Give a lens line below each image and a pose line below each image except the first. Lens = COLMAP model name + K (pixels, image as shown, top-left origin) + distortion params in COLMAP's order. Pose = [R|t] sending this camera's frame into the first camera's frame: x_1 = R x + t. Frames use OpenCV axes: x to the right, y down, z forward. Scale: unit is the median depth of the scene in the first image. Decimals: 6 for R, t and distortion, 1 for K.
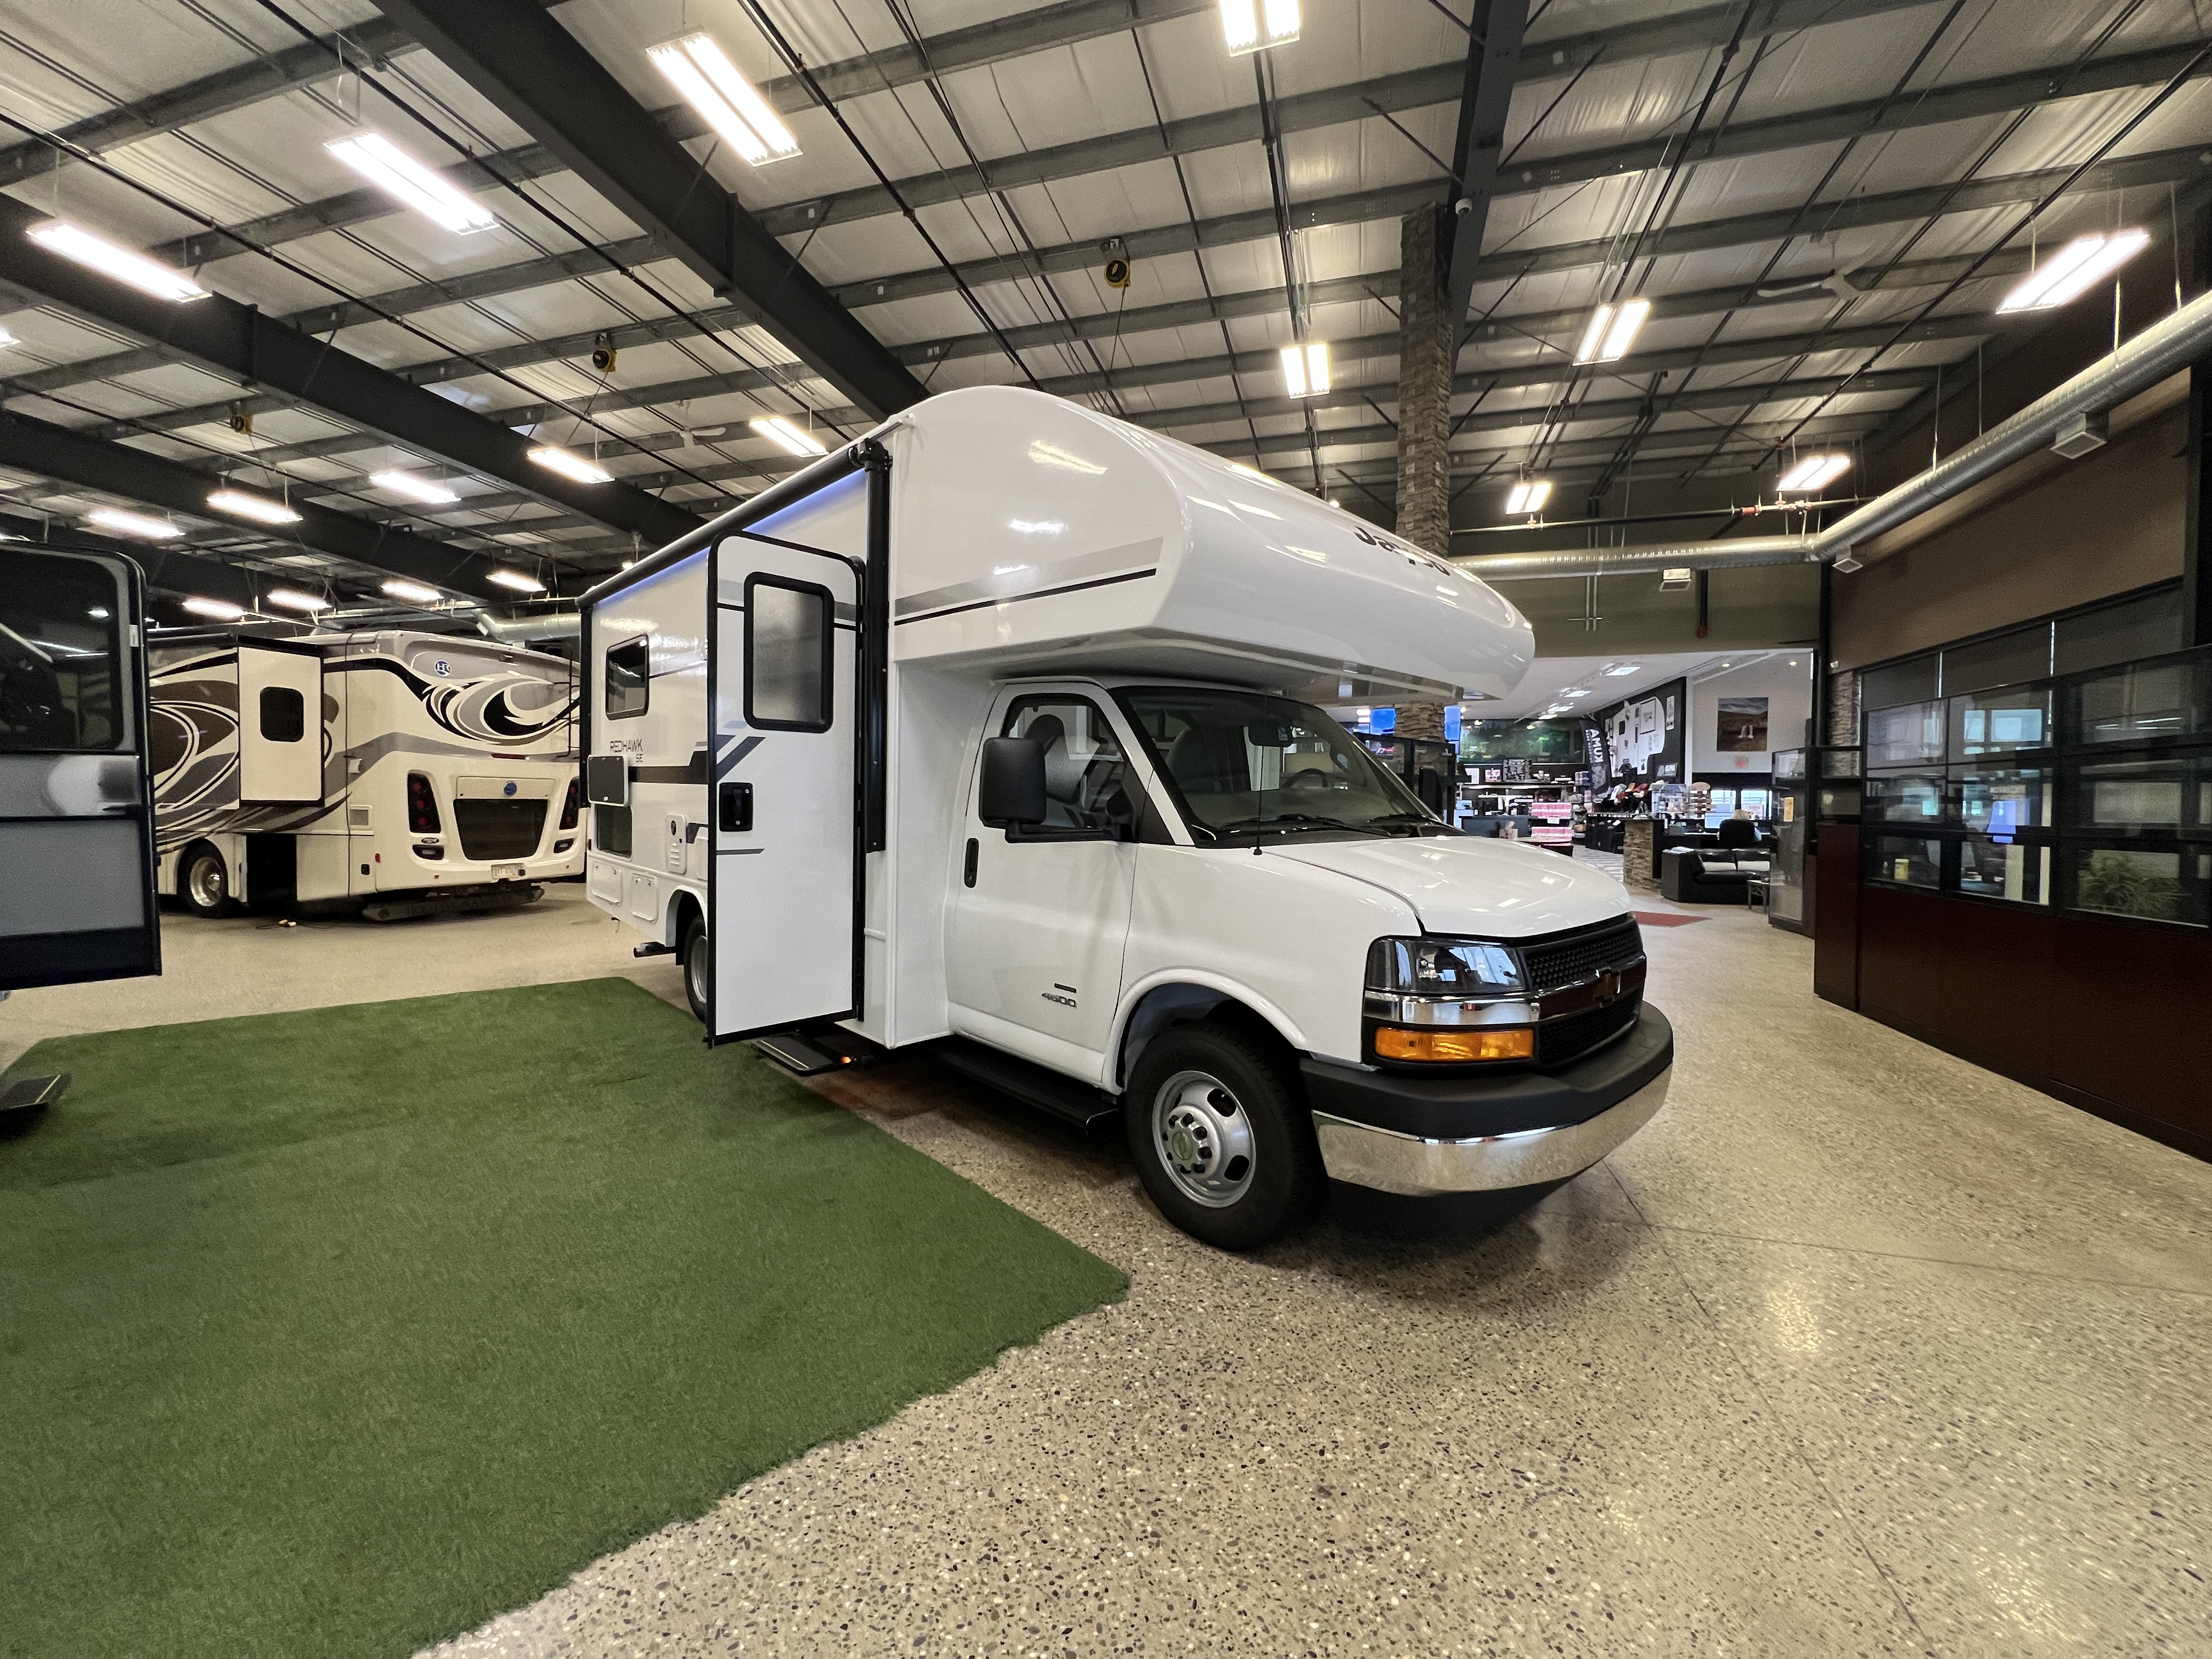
lens RADIAL K [[874.8, 0, 1100.7], [0, 874.8, 825.6], [0, 0, 1]] dist [0.005997, 0.000184]
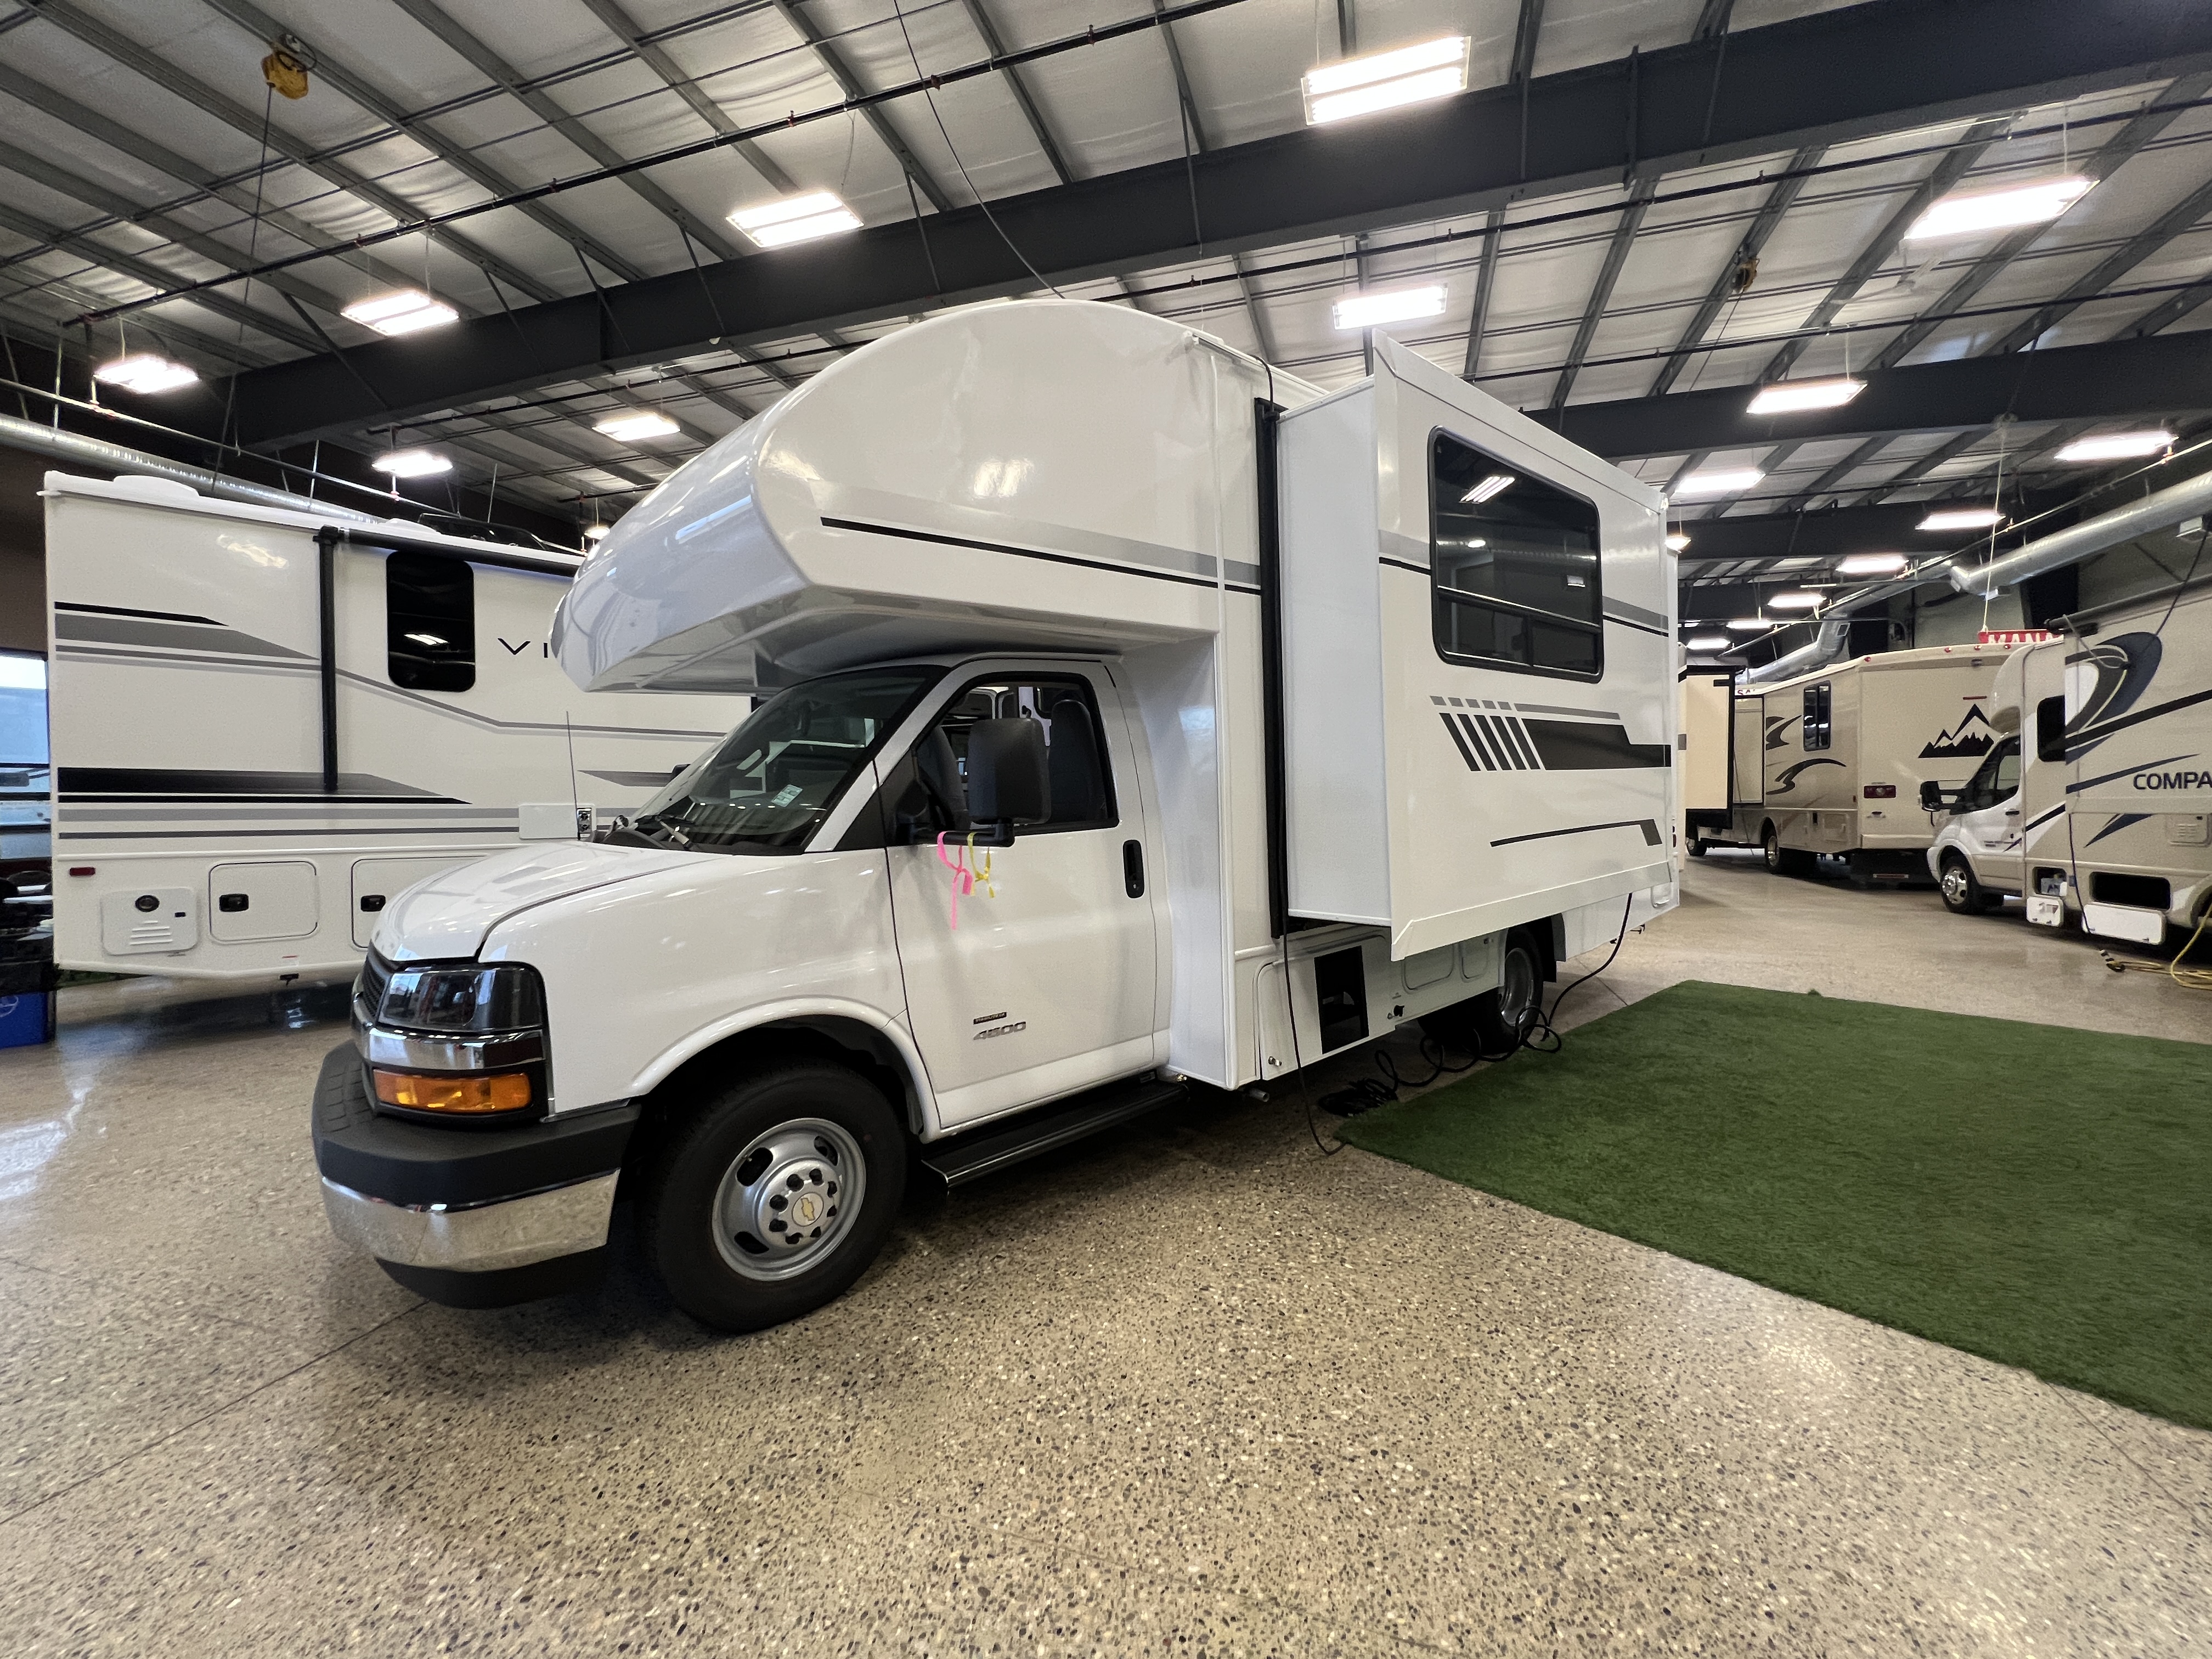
lens RADIAL K [[874.8, 0, 1100.7], [0, 874.8, 825.6], [0, 0, 1]] dist [0.005997, 0.000184]
pose [[-0.029524, 0.028339, -0.999162, 0.217010], [-0.015856, 0.999459, 0.028816, -0.005994], [0.999438, 0.016694, -0.029059, 0.268024]]
